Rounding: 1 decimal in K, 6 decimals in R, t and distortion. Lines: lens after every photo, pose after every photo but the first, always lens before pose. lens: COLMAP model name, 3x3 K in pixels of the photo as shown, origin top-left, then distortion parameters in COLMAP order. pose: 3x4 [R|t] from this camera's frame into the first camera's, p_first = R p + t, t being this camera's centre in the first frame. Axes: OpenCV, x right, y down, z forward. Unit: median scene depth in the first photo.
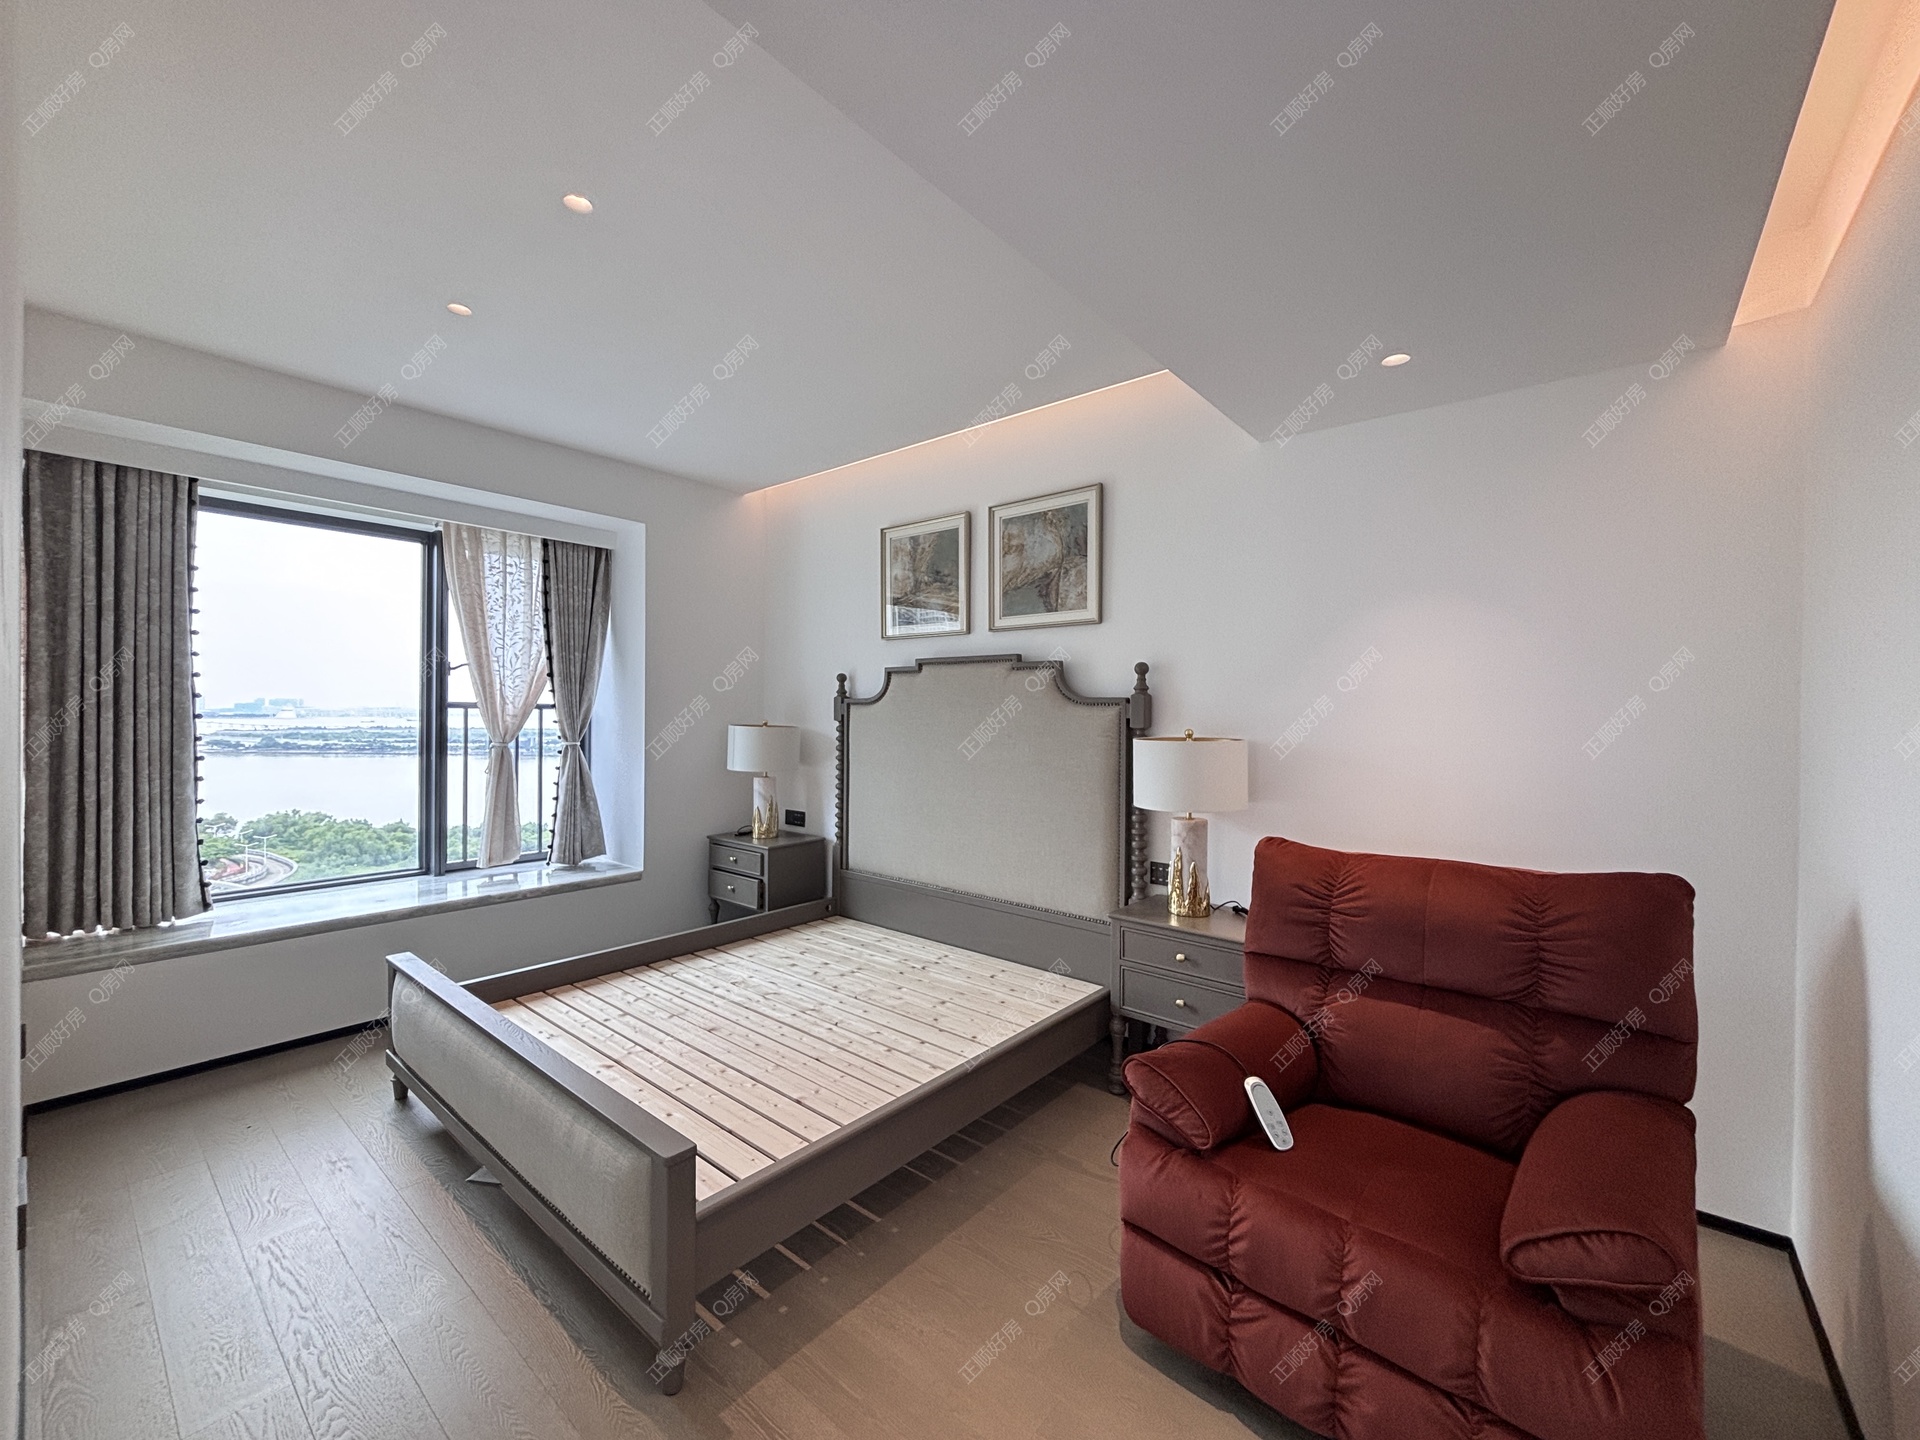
lens RADIAL K [[775.3, 0, 944.2], [0, 775.3, 722.2], [0, 0, 1]] dist [-0.002556, 0.000895]
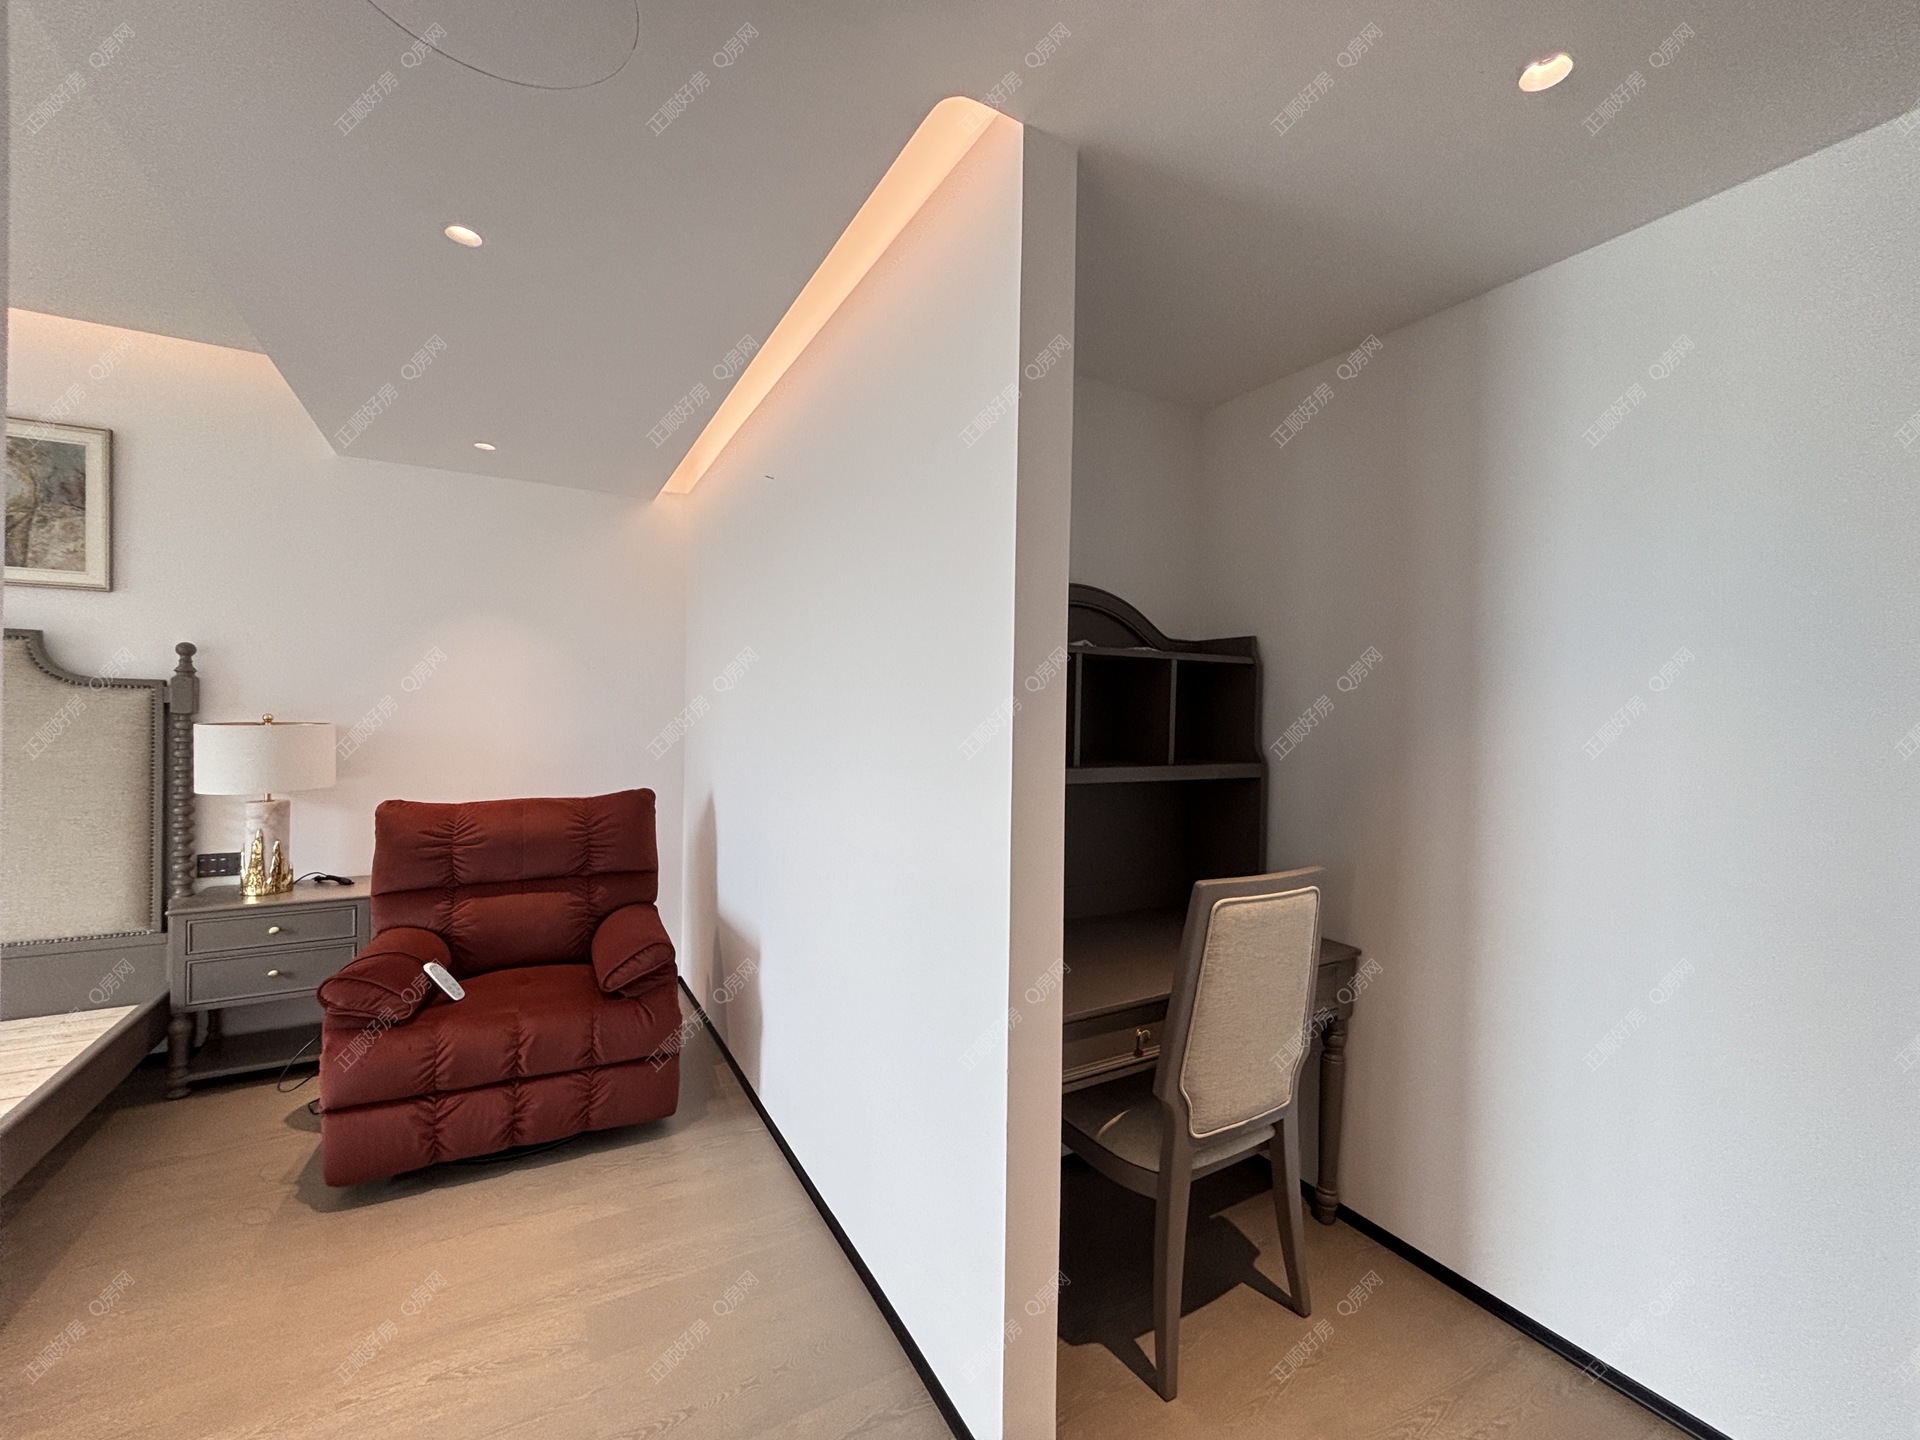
lens RADIAL K [[775.3, 0, 950.6], [0, 775.3, 721.3], [0, 0, 1]] dist [-0.002556, 0.000895]
pose [[0.336579, -0.006828, 0.941630, -0.353877], [-0.004414, 0.999951, 0.008829, 0.005465], [-0.941645, -0.007128, 0.336533, -0.205587]]
